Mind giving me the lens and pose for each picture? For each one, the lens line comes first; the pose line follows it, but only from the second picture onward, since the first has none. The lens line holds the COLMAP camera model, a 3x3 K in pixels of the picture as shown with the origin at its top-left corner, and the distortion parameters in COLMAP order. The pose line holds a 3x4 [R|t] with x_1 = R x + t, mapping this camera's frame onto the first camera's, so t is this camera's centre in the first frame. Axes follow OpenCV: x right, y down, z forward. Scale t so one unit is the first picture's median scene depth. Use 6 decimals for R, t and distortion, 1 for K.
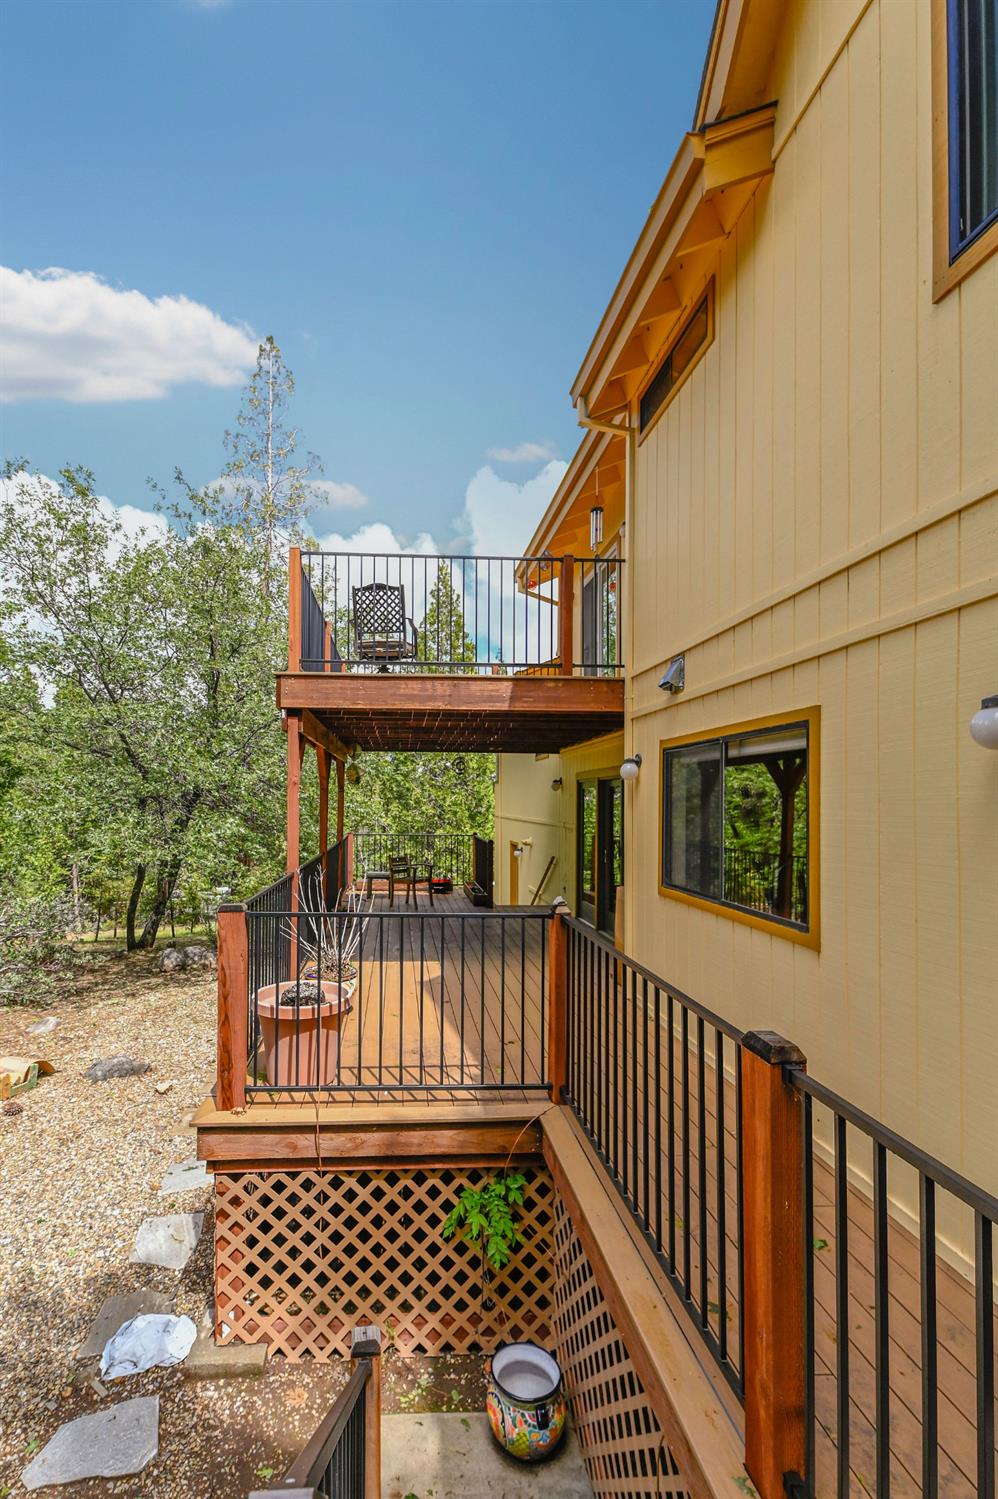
lens RADIAL K [[687.9, 0, 428.2], [0, 687.9, 799.9], [0, 0, 1]] dist [0.021317, -0.011643]
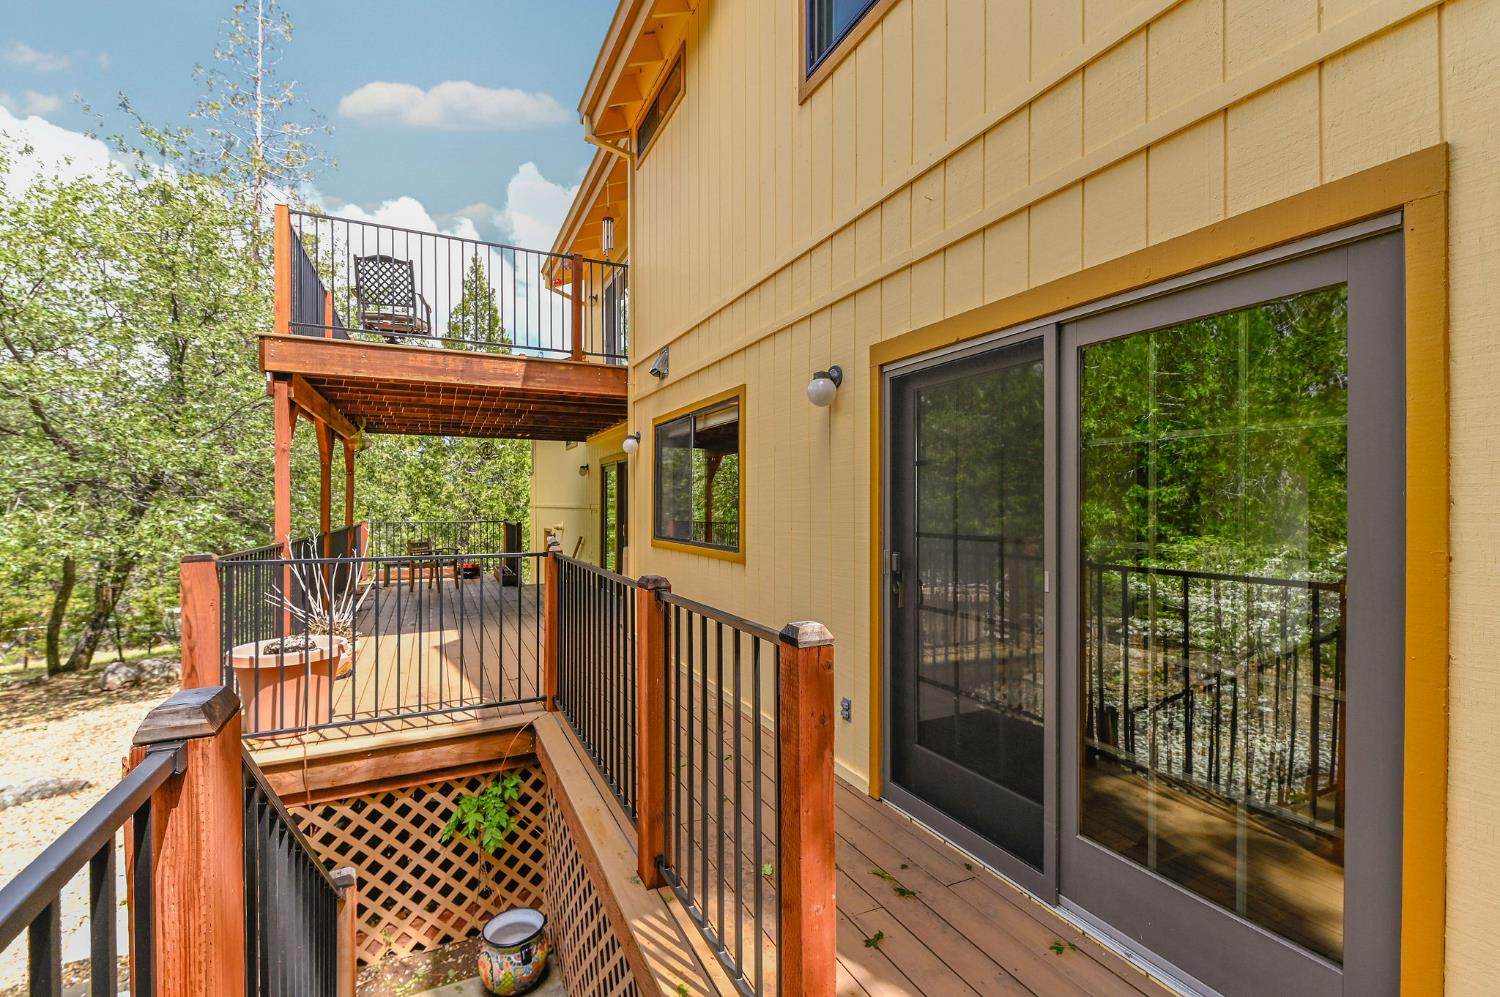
lens RADIAL K [[648.6, 0, 750.0], [0, 648.6, 498.5], [0, 0, 1]] dist [0.022291, -0.011836]
pose [[0.915927, -0.009967, 0.401222, 0.038958], [0.009072, 0.999950, 0.004131, 0.051806], [-0.401243, -0.000144, 0.915972, -0.105967]]
